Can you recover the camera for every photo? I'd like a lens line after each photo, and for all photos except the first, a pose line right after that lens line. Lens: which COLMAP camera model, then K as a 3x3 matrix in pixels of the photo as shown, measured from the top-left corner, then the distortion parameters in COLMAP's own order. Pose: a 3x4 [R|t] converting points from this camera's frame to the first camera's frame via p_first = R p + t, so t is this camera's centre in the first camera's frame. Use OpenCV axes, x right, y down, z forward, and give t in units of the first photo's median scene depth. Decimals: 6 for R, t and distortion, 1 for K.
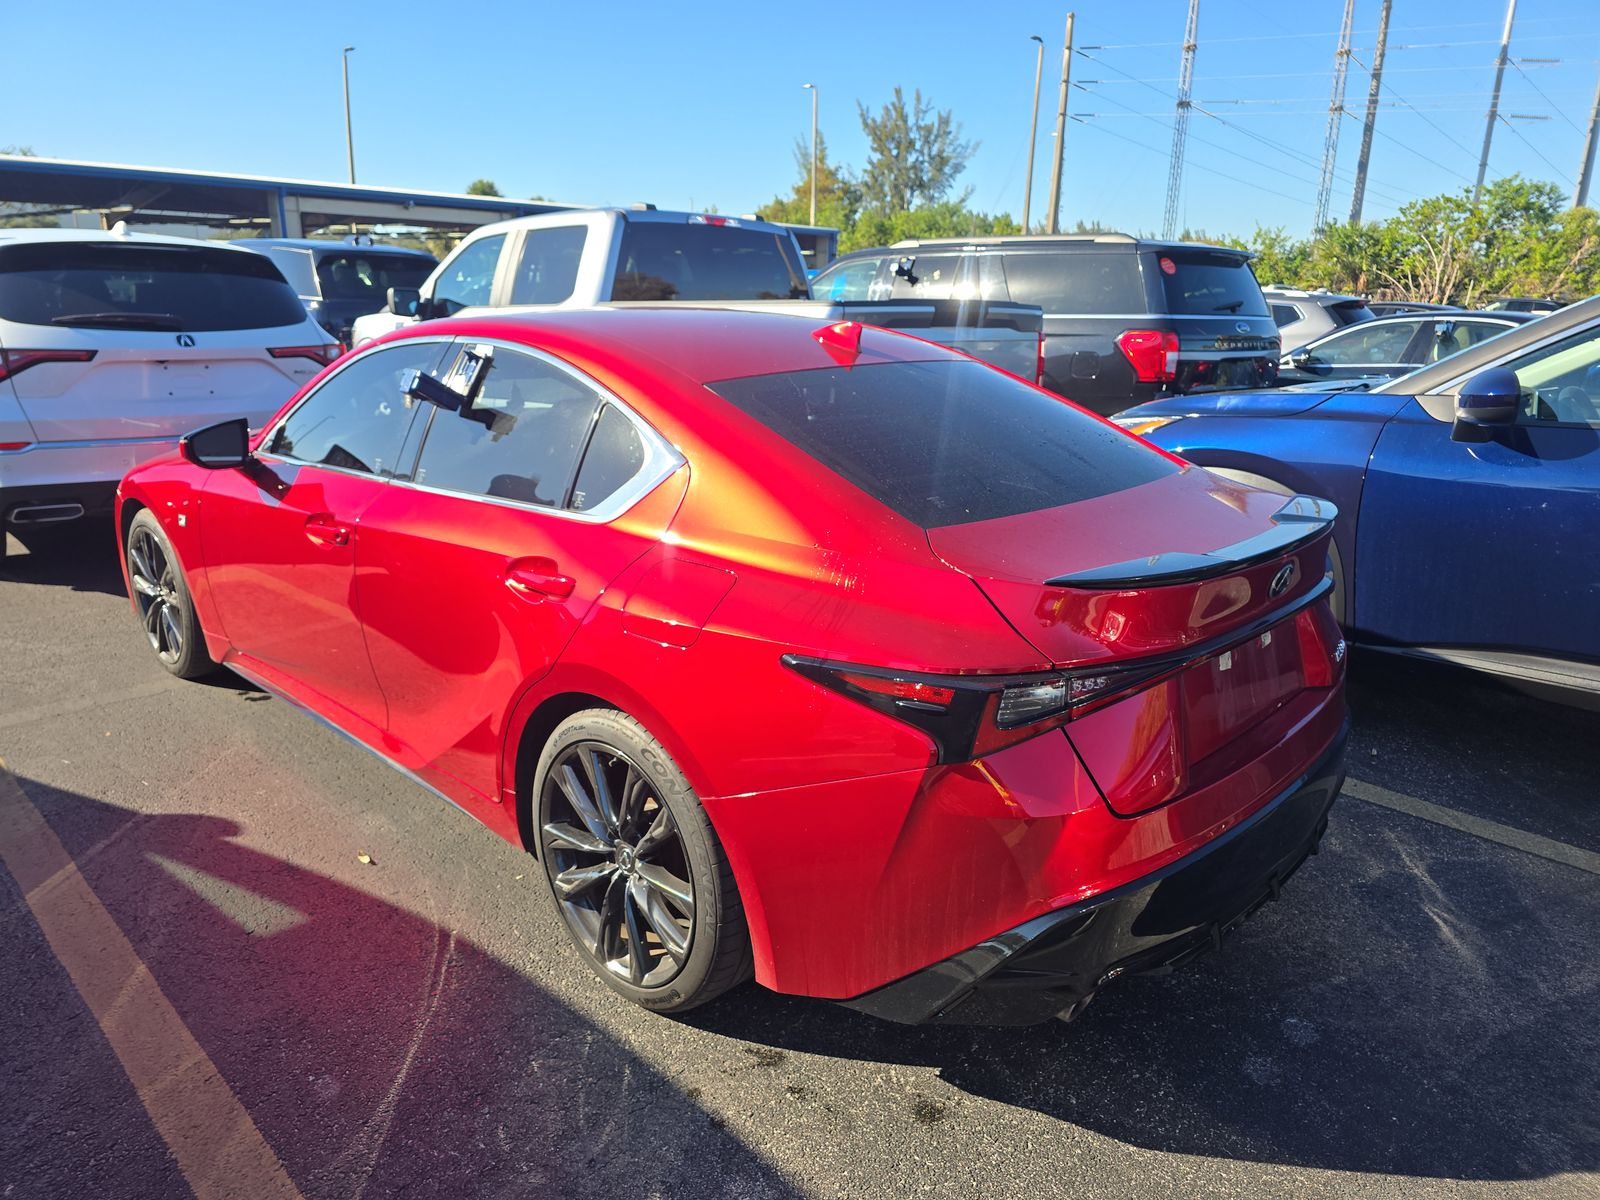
lens RADIAL K [[1136.0, 0, 799.2], [0, 1136.0, 593.4], [0, 0, 1]] dist [0.053566, -0.058431]
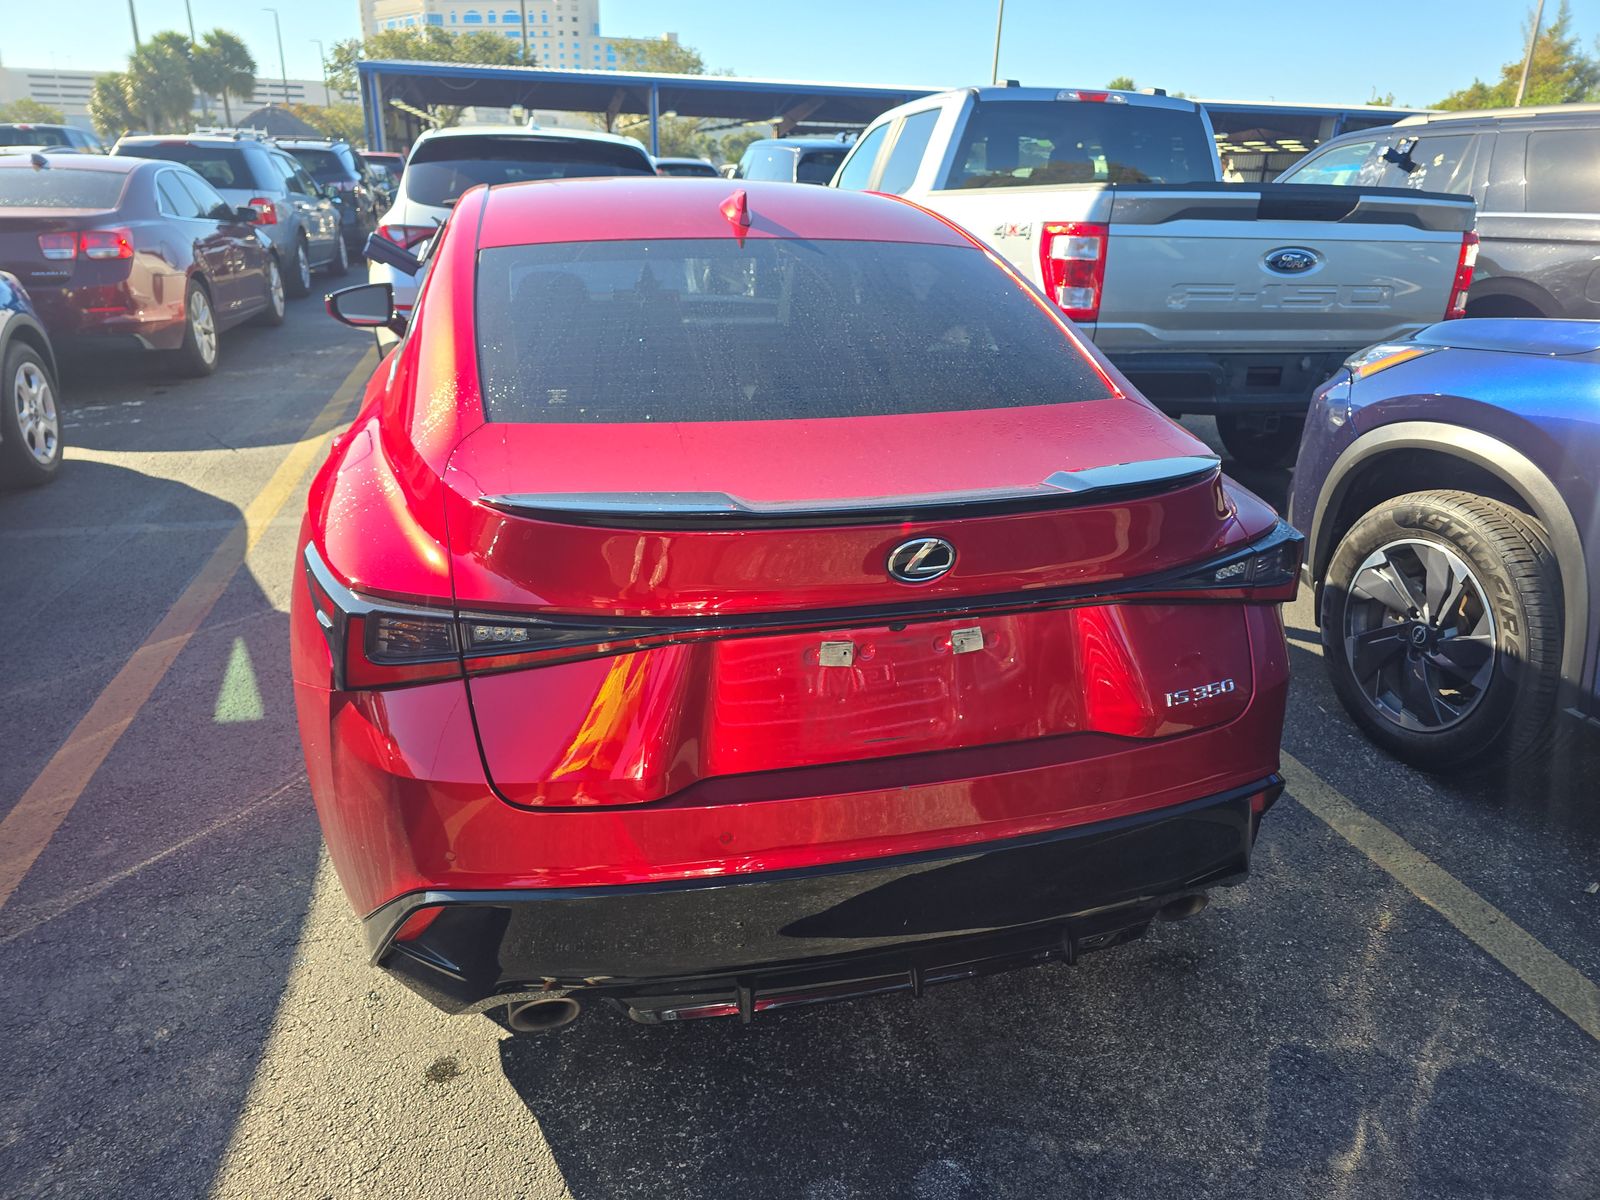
lens RADIAL K [[1136.0, 0, 799.2], [0, 1136.0, 593.4], [0, 0, 1]] dist [0.053566, -0.058431]
pose [[0.842122, 0.180357, -0.508234, 0.217132], [-0.143833, 0.983396, 0.110654, -0.016285], [0.519753, -0.020083, 0.854081, 0.113096]]
